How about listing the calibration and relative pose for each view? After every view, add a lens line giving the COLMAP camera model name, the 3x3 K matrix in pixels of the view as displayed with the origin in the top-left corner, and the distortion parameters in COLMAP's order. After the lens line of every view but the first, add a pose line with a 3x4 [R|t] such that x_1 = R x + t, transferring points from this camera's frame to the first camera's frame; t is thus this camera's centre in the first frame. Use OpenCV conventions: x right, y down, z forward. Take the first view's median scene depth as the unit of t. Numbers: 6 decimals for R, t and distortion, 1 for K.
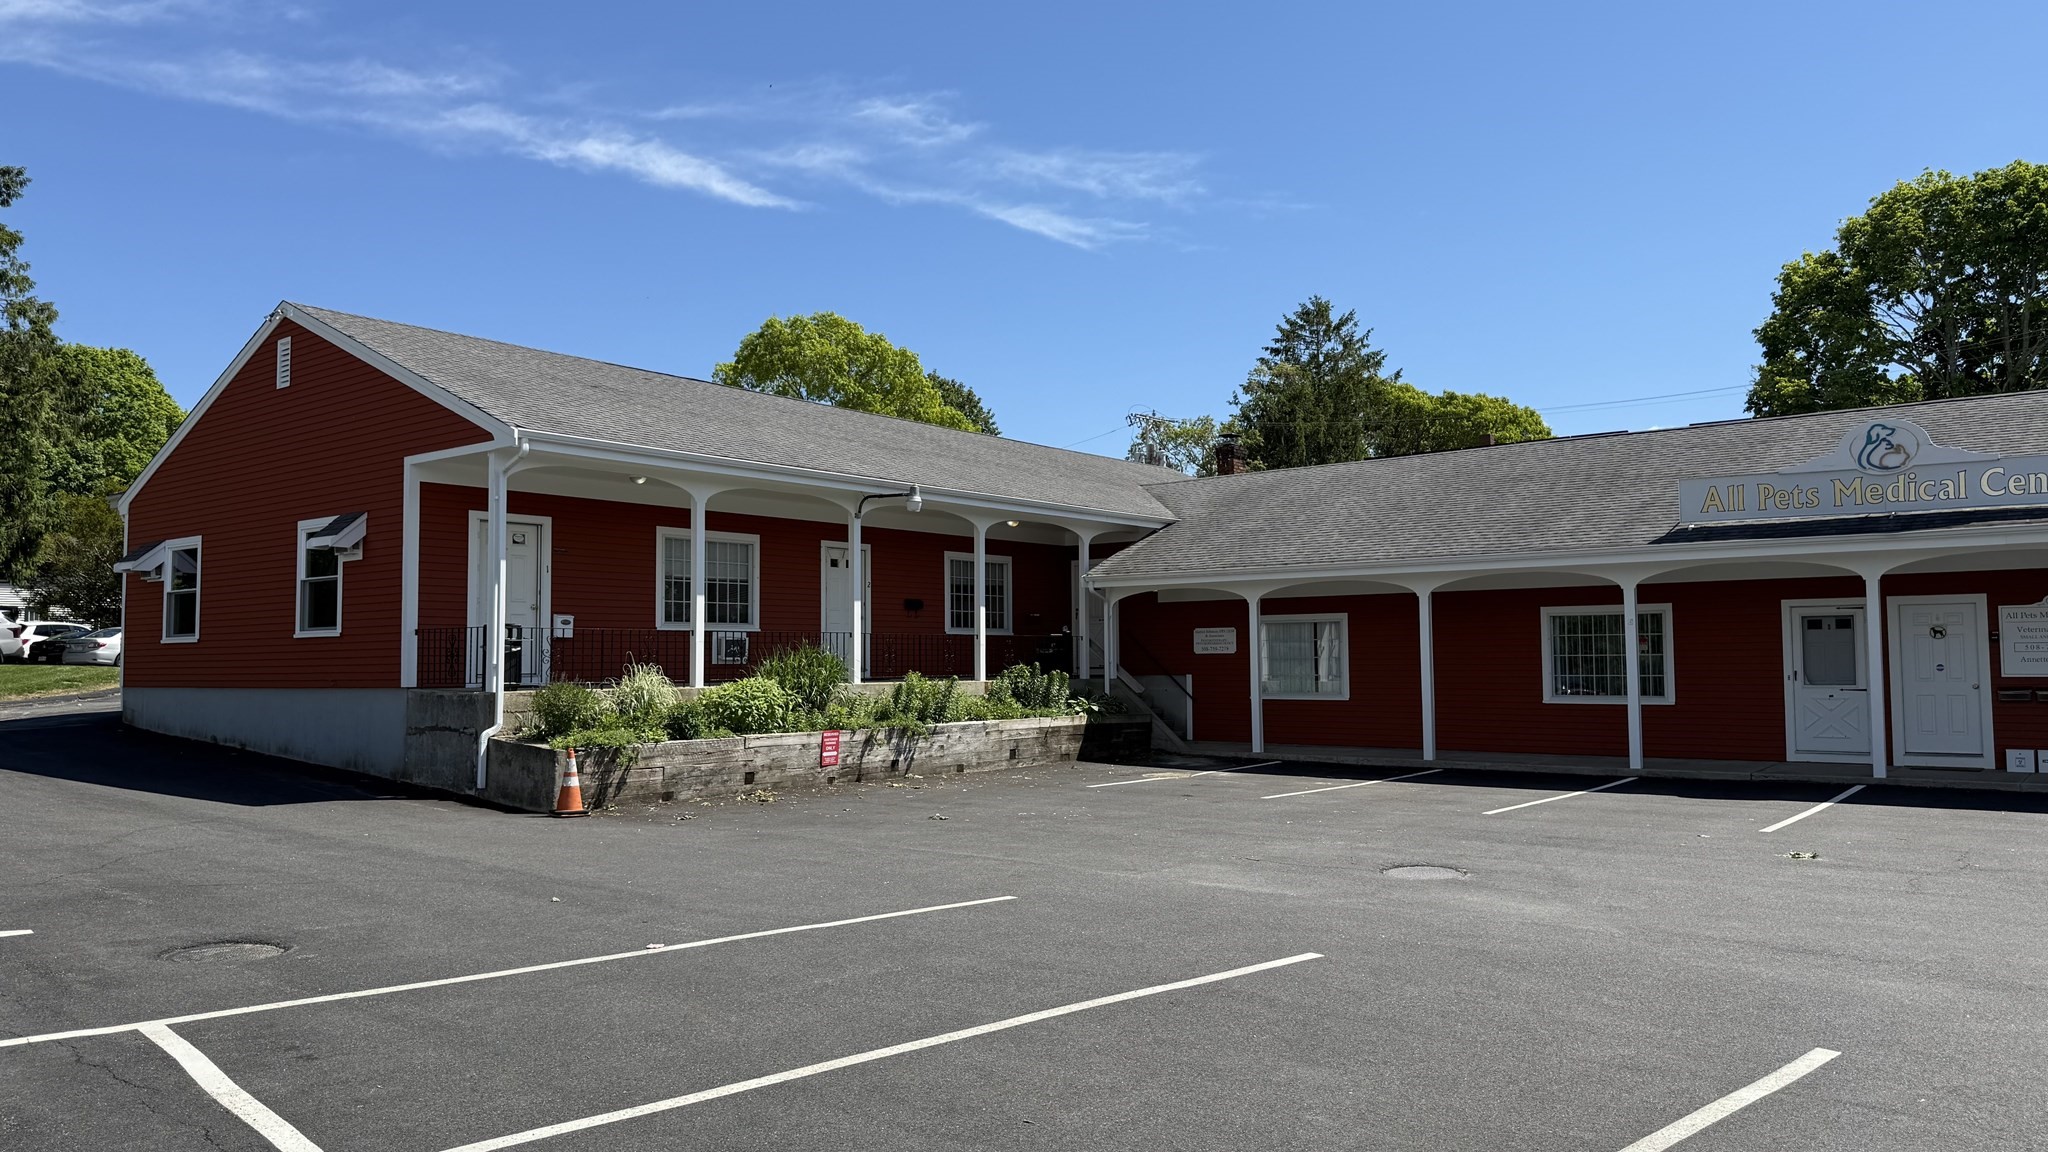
lens RADIAL K [[1429.6, 0, 1024.0], [0, 1429.6, 576.0], [0, 0, 1]] dist [0.150079, -0.000082]
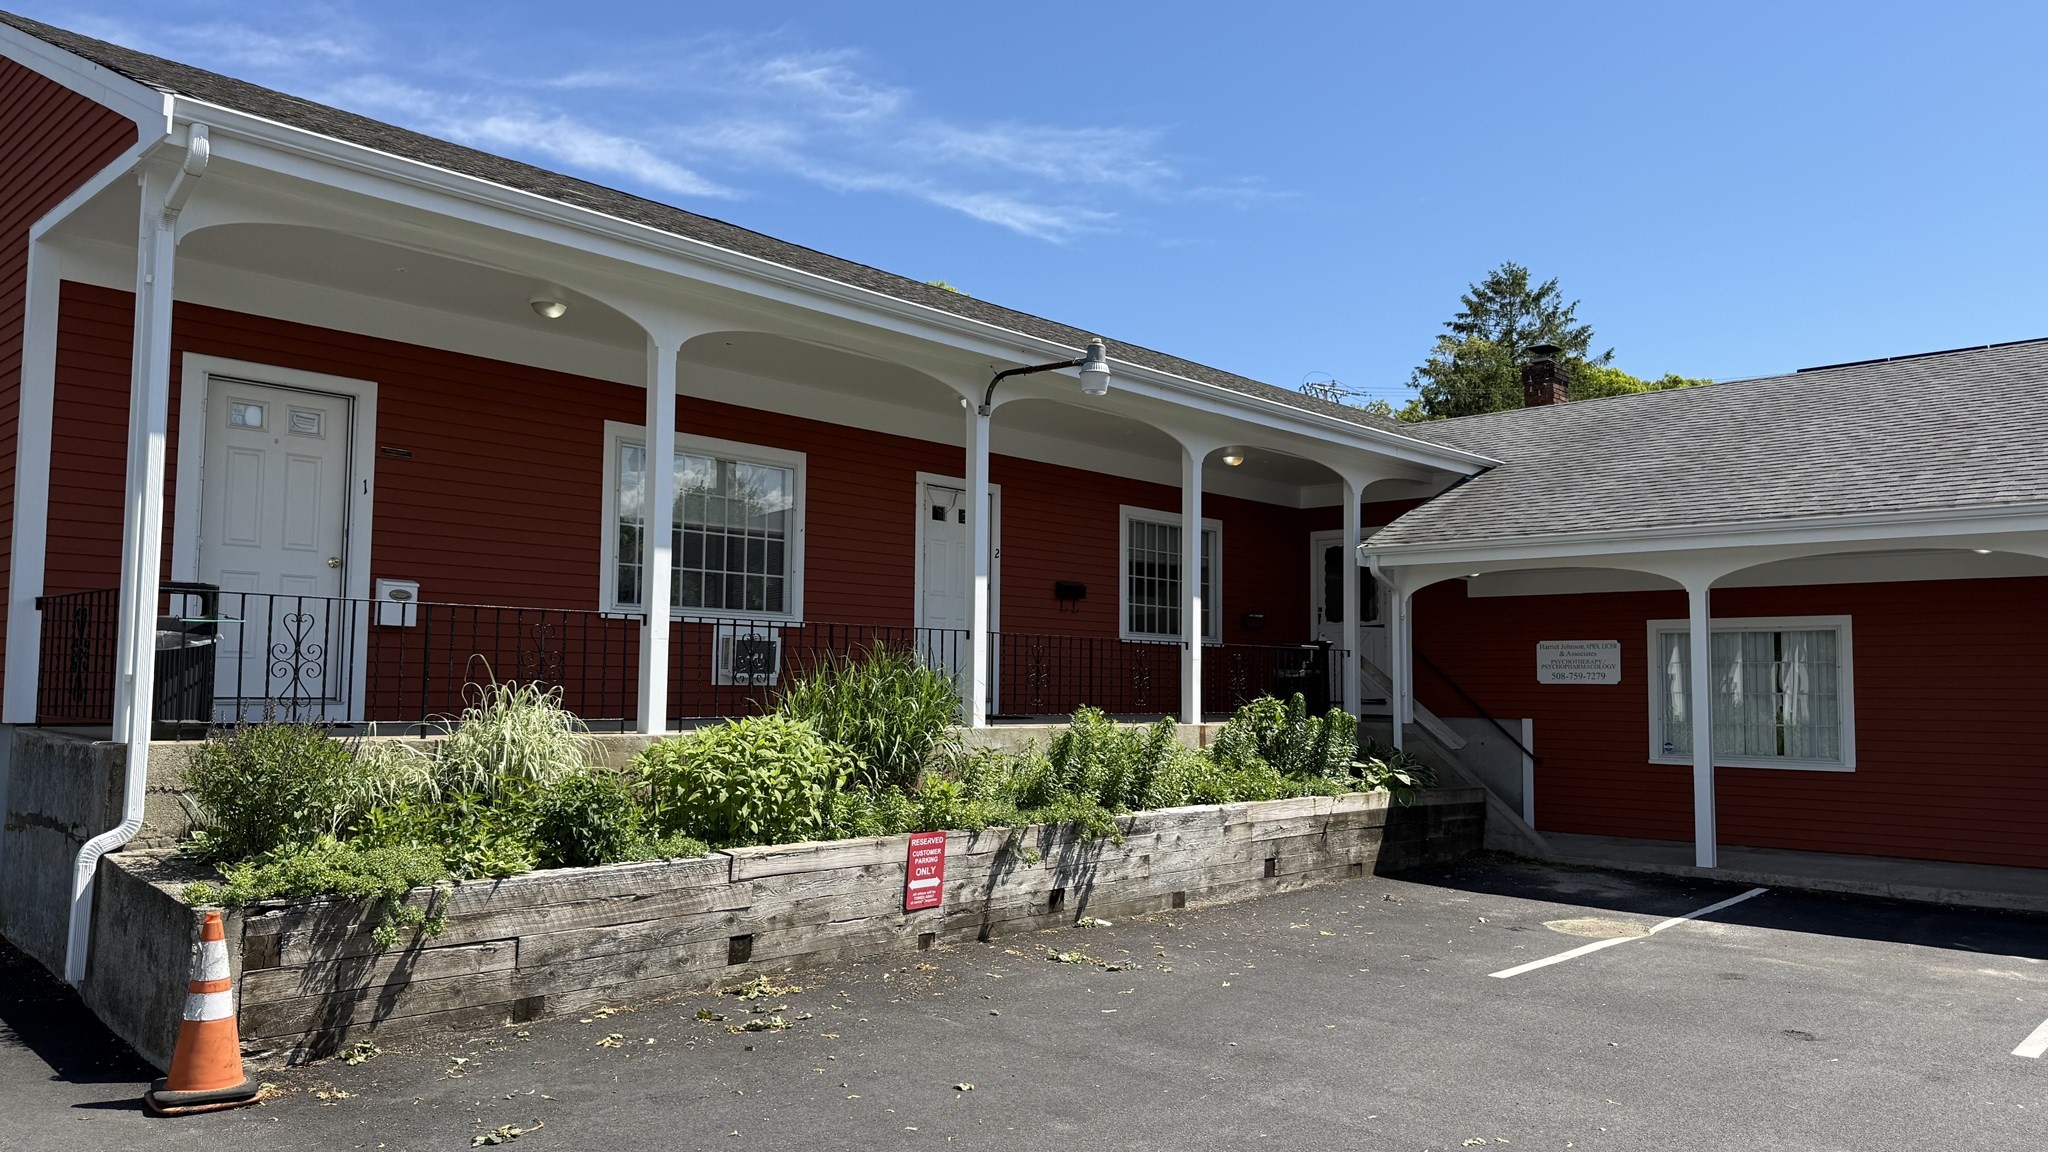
lens RADIAL K [[1410.7, 0, 1024.0], [0, 1410.7, 576.0], [0, 0, 1]] dist [0.066383, -0.001032]
pose [[0.997403, 0.012178, -0.070984, -0.066403], [-0.013519, 0.999739, -0.018434, 0.029928], [0.070741, 0.019346, 0.997307, 0.503893]]
